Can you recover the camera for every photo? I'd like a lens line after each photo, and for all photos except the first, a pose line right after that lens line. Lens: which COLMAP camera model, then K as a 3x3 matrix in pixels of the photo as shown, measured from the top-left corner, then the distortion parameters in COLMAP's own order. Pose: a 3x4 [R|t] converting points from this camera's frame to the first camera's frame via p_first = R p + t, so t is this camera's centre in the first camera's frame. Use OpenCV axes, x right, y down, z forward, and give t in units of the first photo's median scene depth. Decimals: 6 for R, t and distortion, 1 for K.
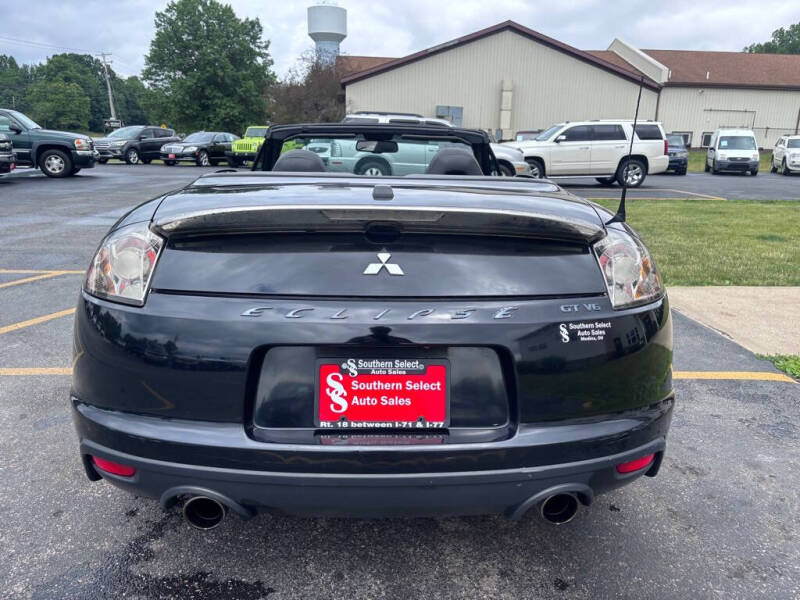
lens RADIAL K [[605.2, 0, 404.0], [0, 605.2, 301.4], [0, 0, 1]] dist [0.051509, -0.061907]
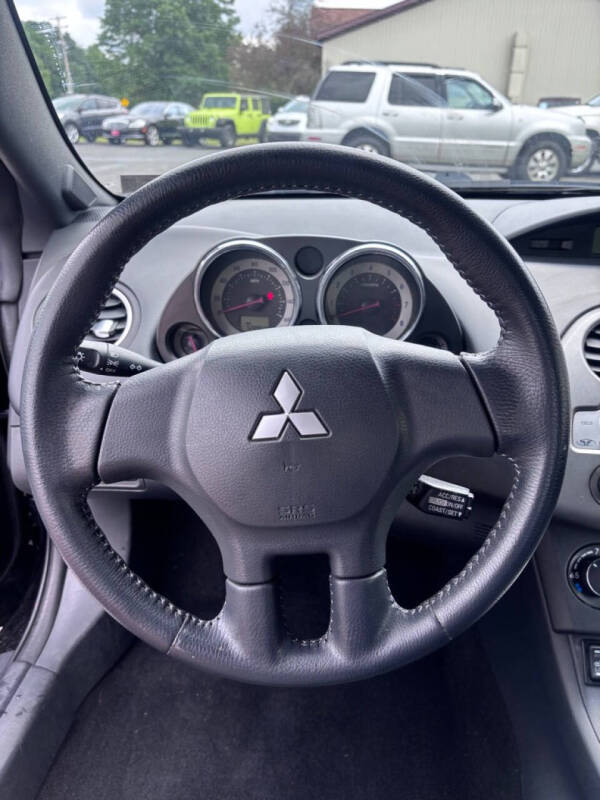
lens RADIAL K [[605.2, 0, 300.9], [0, 605.2, 399.3], [0, 0, 1]] dist [0.051509, -0.061907]
pose [[0.993247, 0.043957, -0.107373, -0.020287], [-0.024631, 0.984245, 0.175088, -0.029837], [0.113378, -0.171261, 0.978680, 0.139034]]
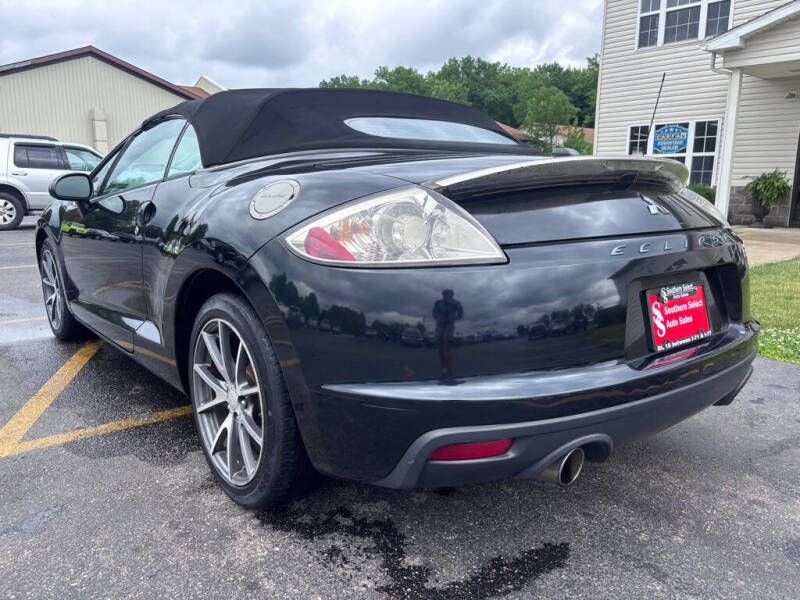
lens RADIAL K [[605.2, 0, 393.7], [0, 605.2, 304.4], [0, 0, 1]] dist [0.051509, -0.061907]
pose [[0.806744, -0.131490, 0.576086, -0.066830], [0.160757, 0.986994, 0.000156, 0.002607], [-0.568614, 0.092484, 0.817389, 0.020794]]
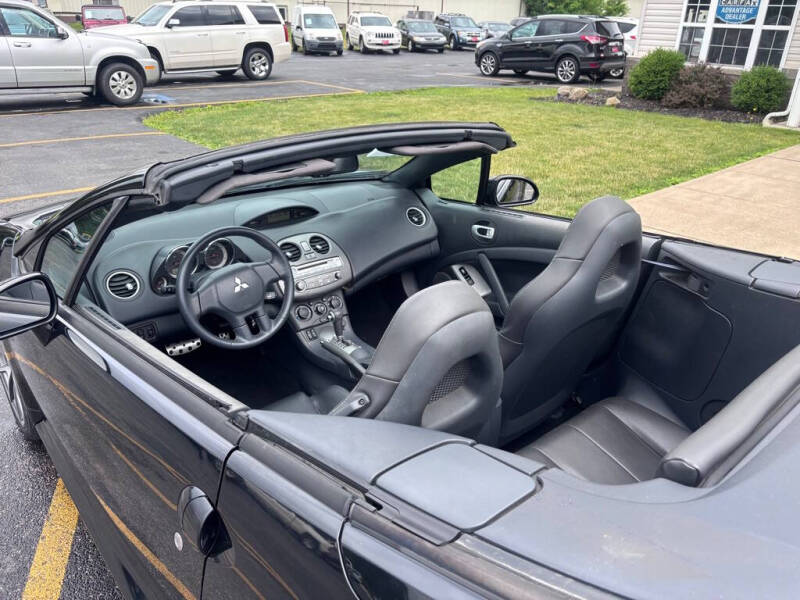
lens RADIAL K [[605.2, 0, 397.4], [0, 605.2, 304.3], [0, 0, 1]] dist [0.051509, -0.061907]
pose [[0.783885, -0.265135, 0.561452, -0.049708], [0.150162, 0.958355, 0.242913, -0.039607], [-0.602475, -0.106107, 0.791053, 0.082062]]
